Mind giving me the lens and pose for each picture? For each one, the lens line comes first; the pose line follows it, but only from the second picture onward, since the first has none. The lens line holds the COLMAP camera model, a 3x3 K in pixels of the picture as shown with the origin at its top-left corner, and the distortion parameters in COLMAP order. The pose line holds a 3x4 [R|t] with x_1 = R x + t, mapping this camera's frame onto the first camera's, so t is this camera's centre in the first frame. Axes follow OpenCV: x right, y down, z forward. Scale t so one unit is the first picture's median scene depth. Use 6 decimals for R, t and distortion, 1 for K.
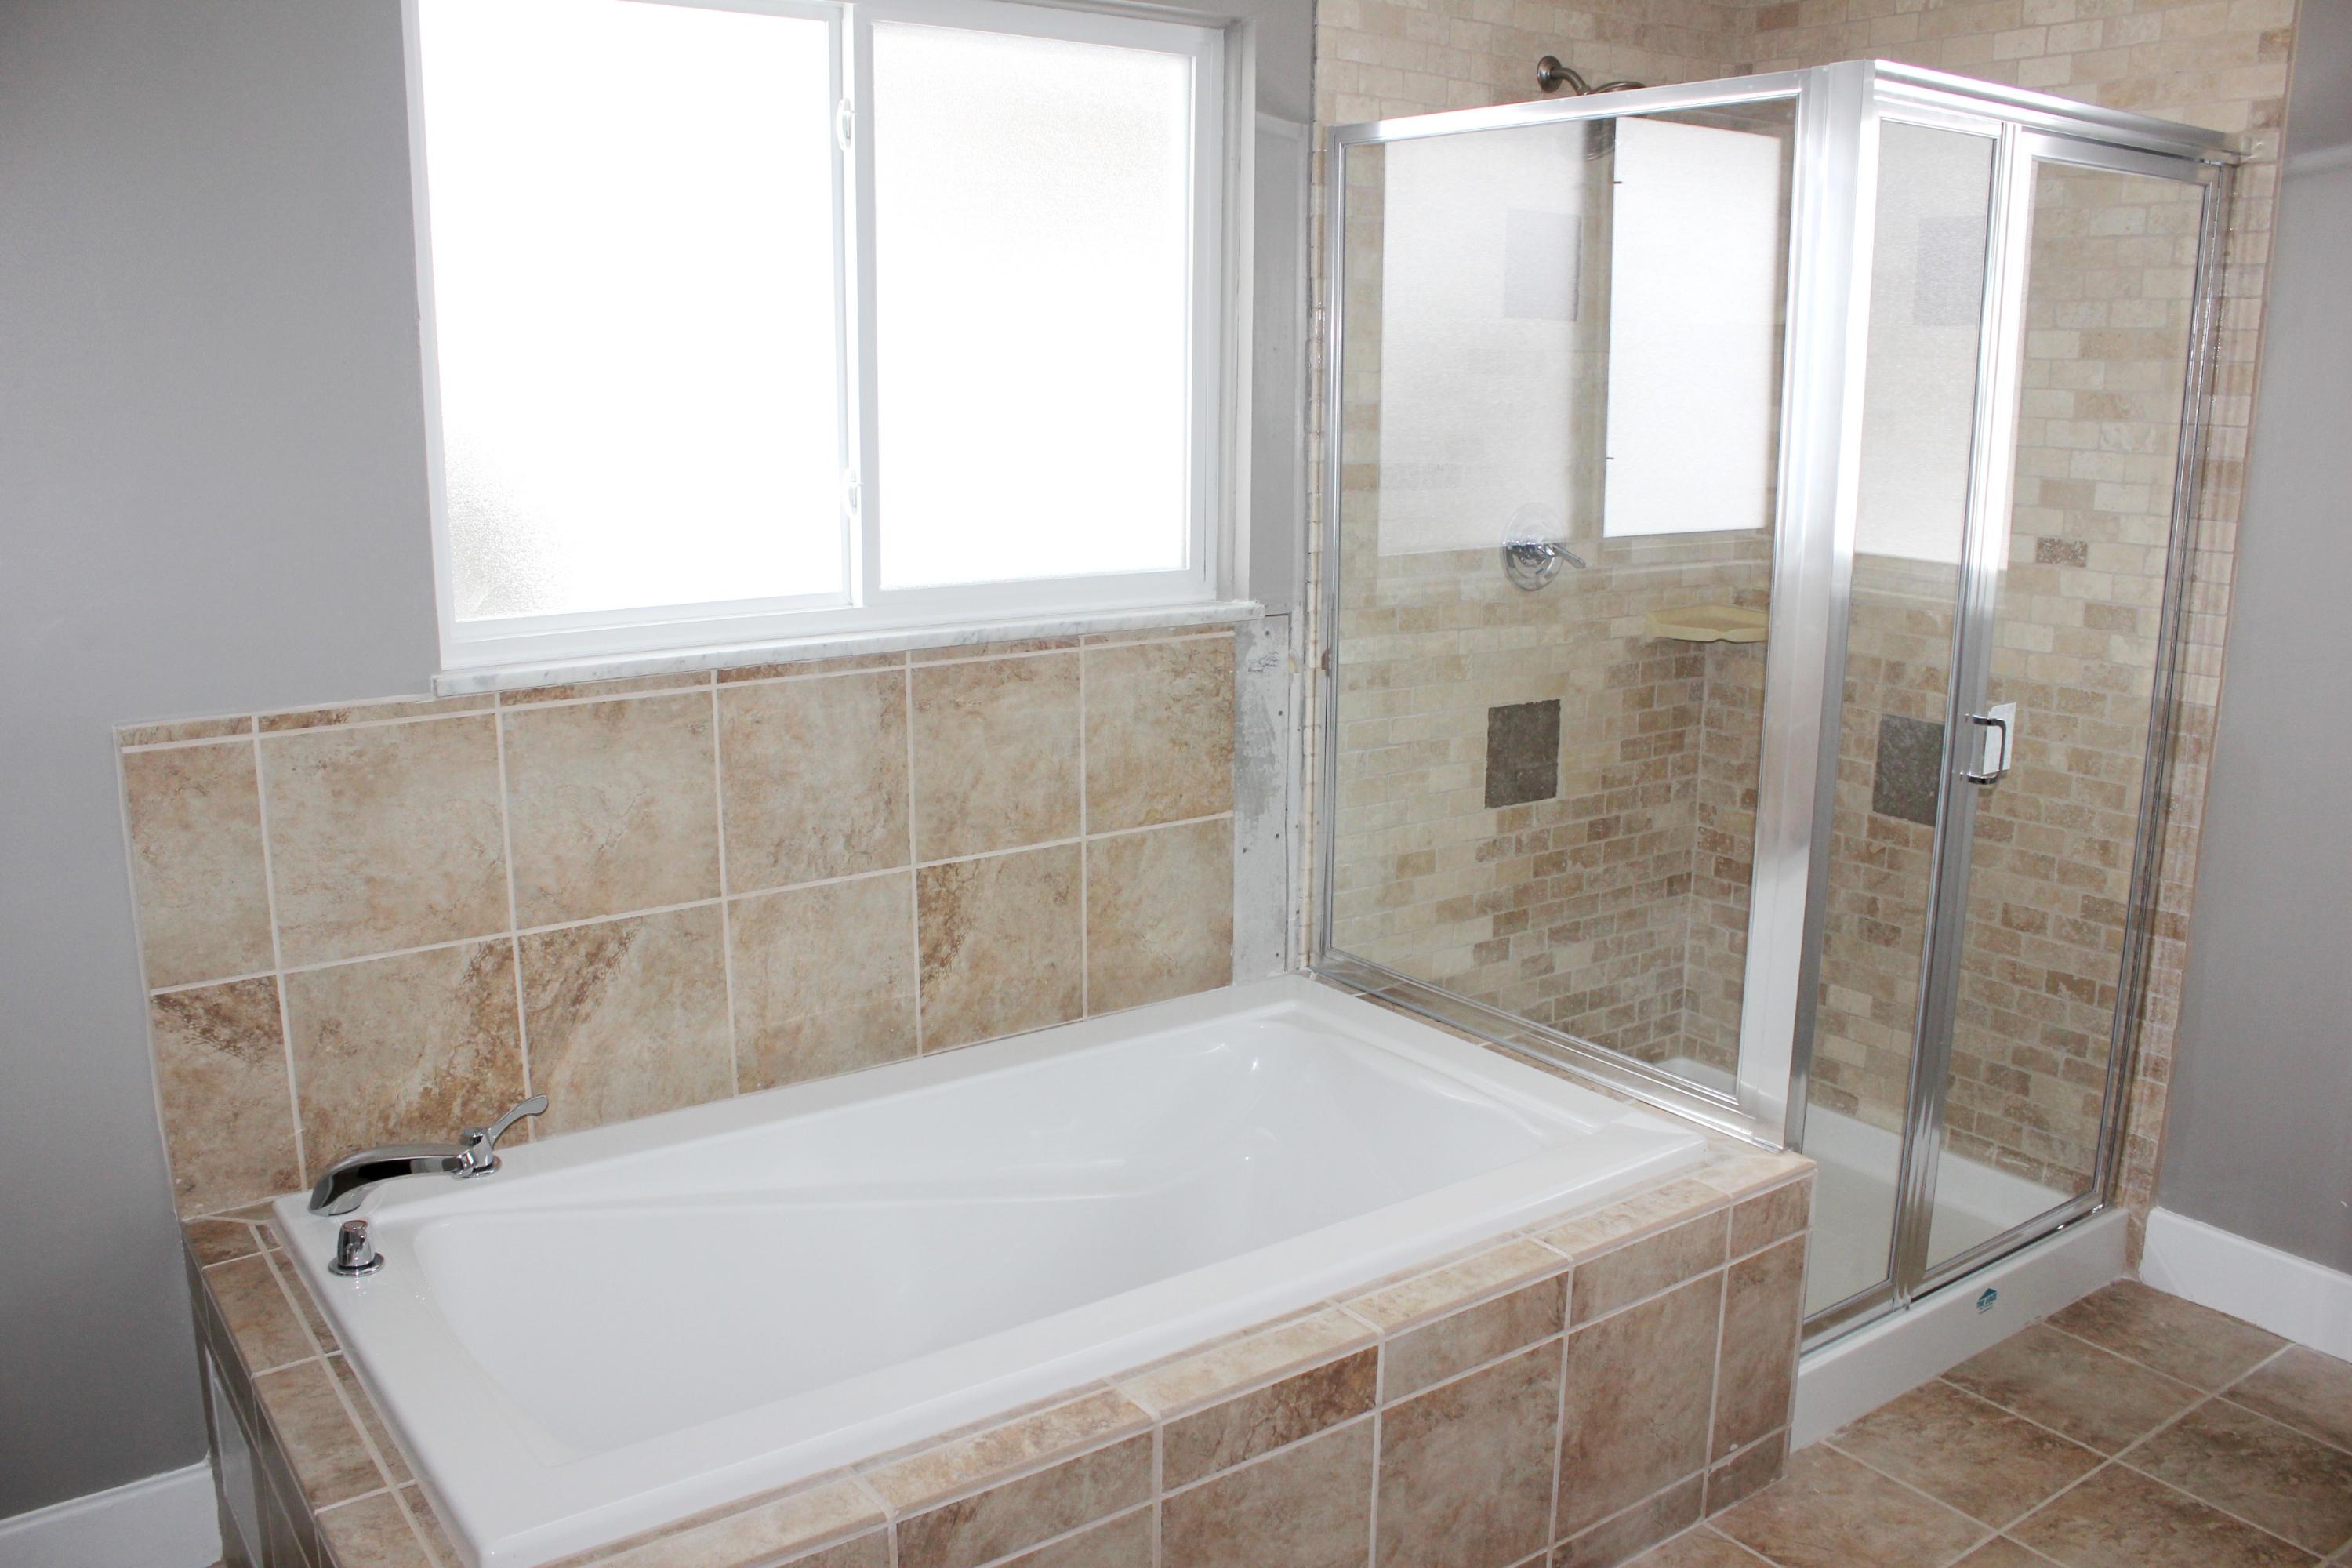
lens RADIAL K [[1936.6, 0, 1176.0], [0, 1936.6, 784.0], [0, 0, 1]] dist [-0.157882, 0.142454]
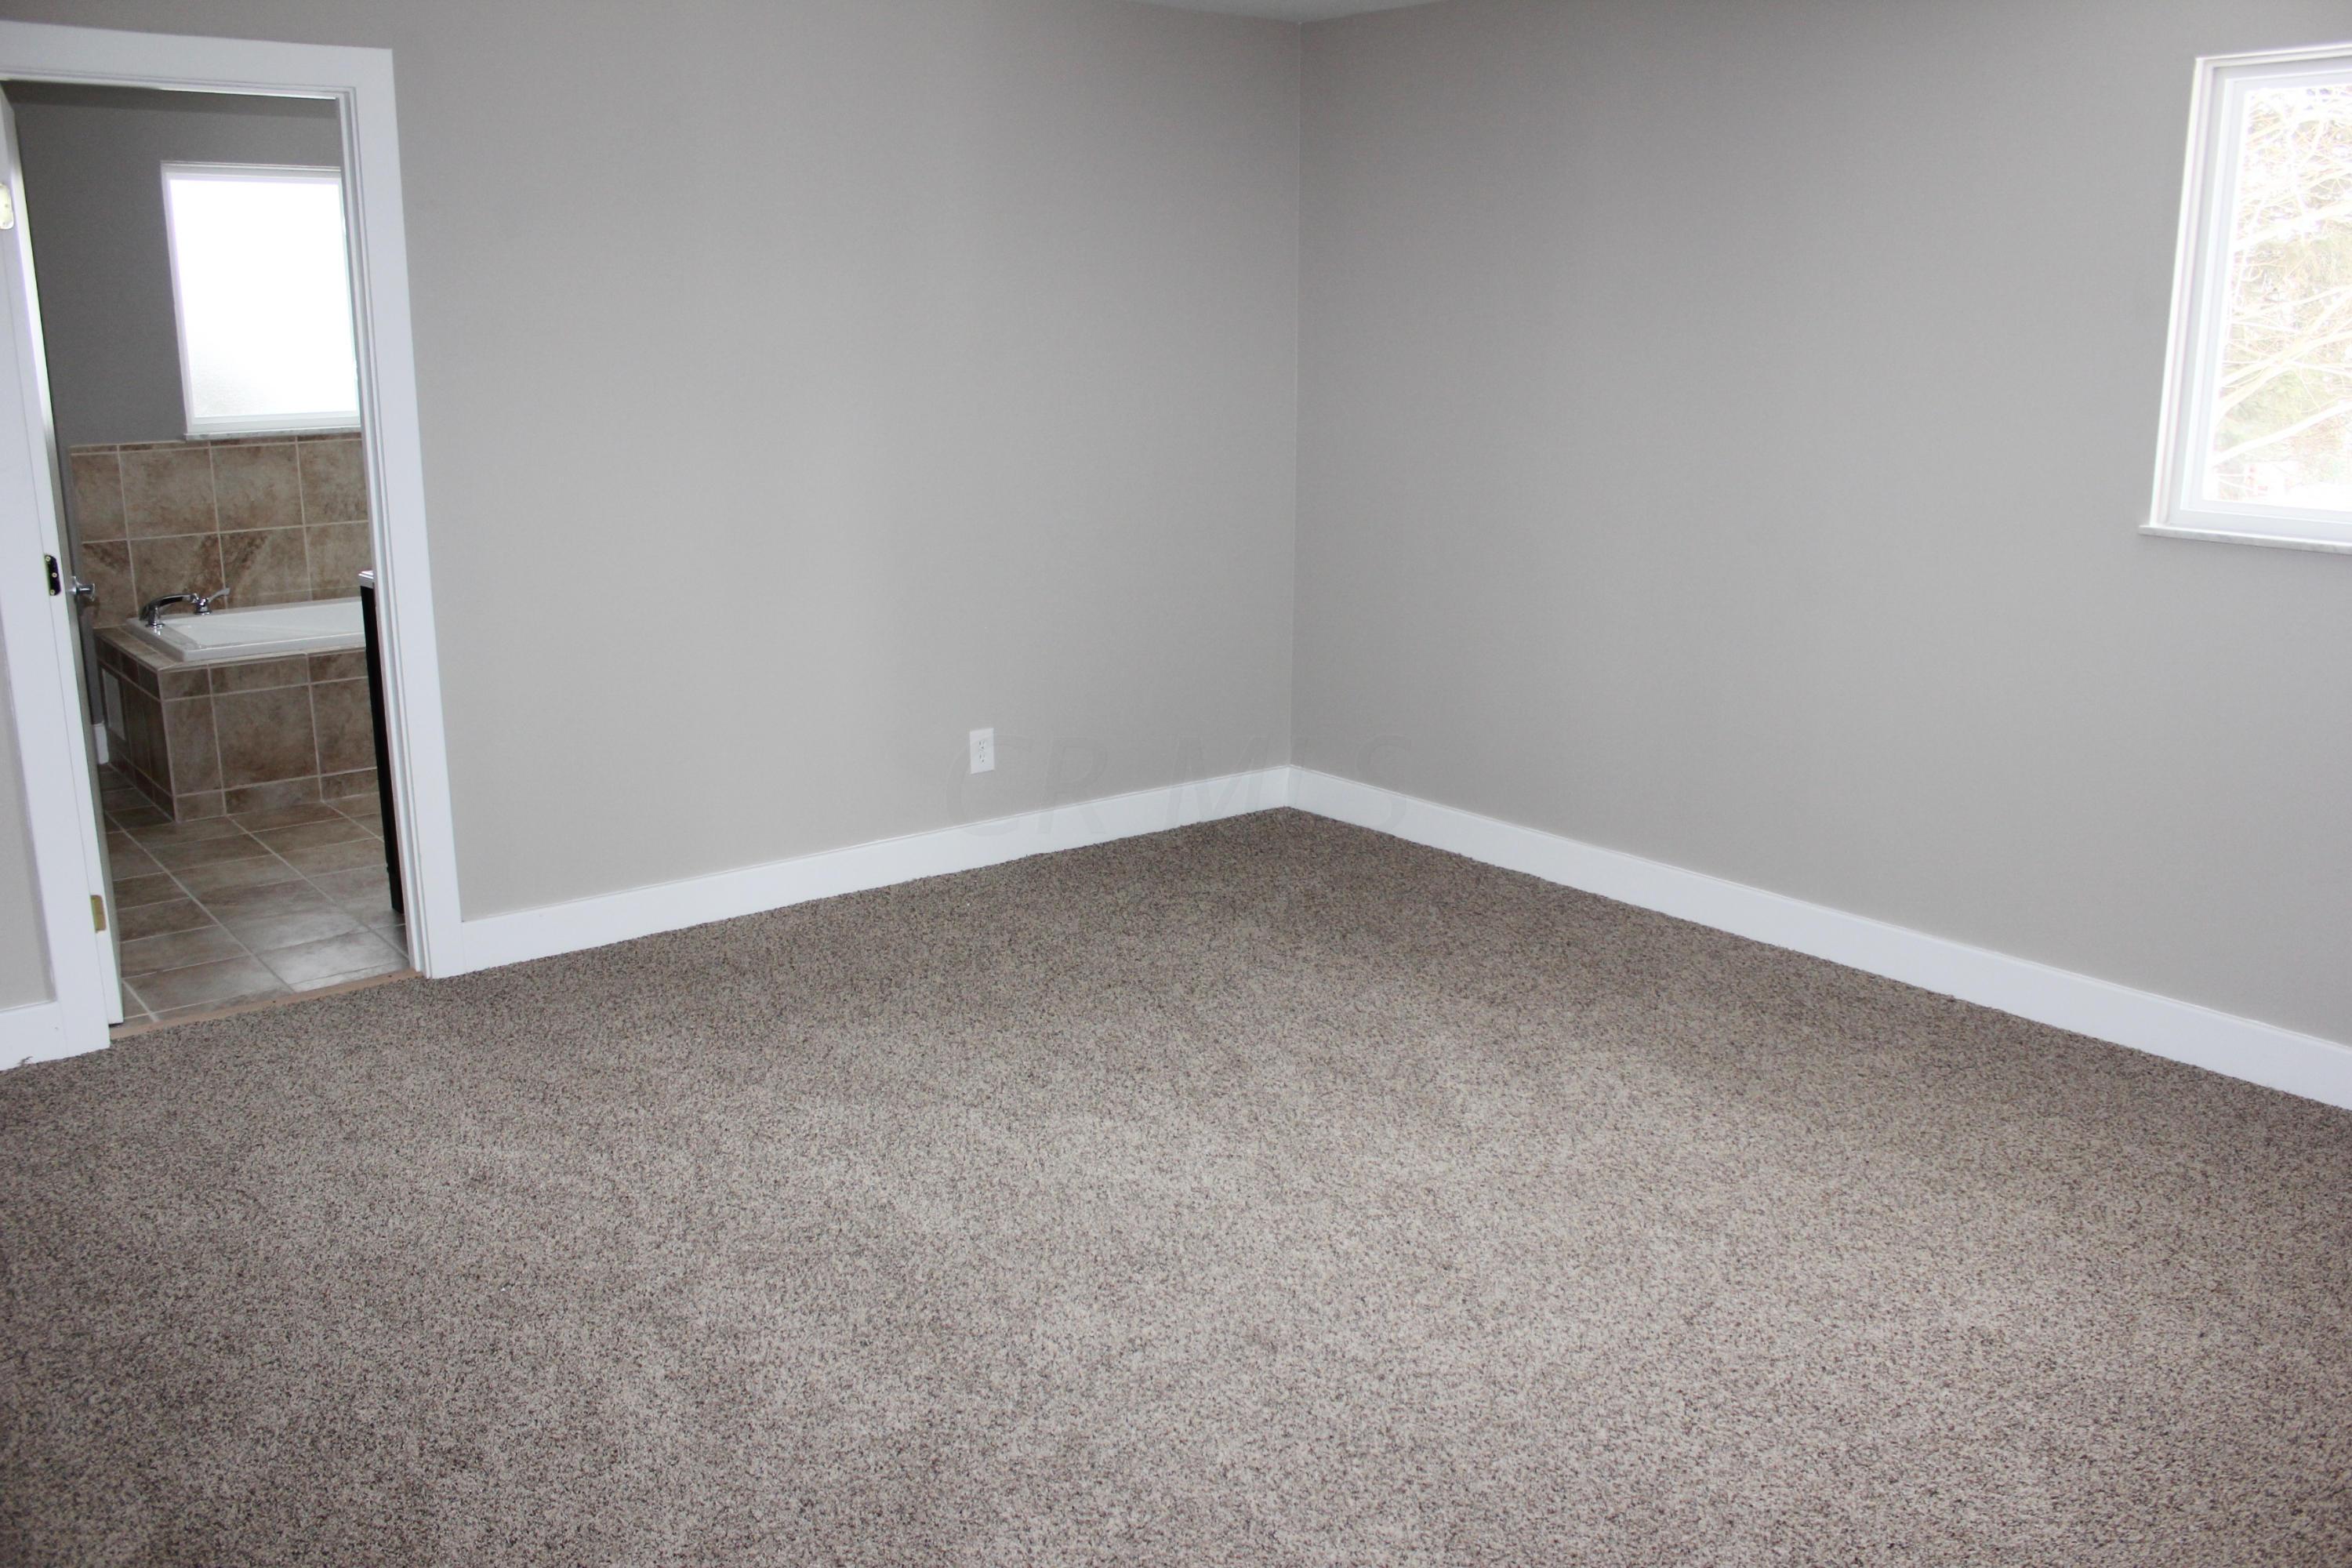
lens RADIAL K [[1936.6, 0, 1176.0], [0, 1936.6, 784.0], [0, 0, 1]] dist [-0.157882, 0.142454]
pose [[0.998108, -0.020681, 0.057904, 0.838369], [0.019628, 0.999633, 0.018694, 0.409209], [-0.058269, -0.017522, 0.998147, -1.719890]]
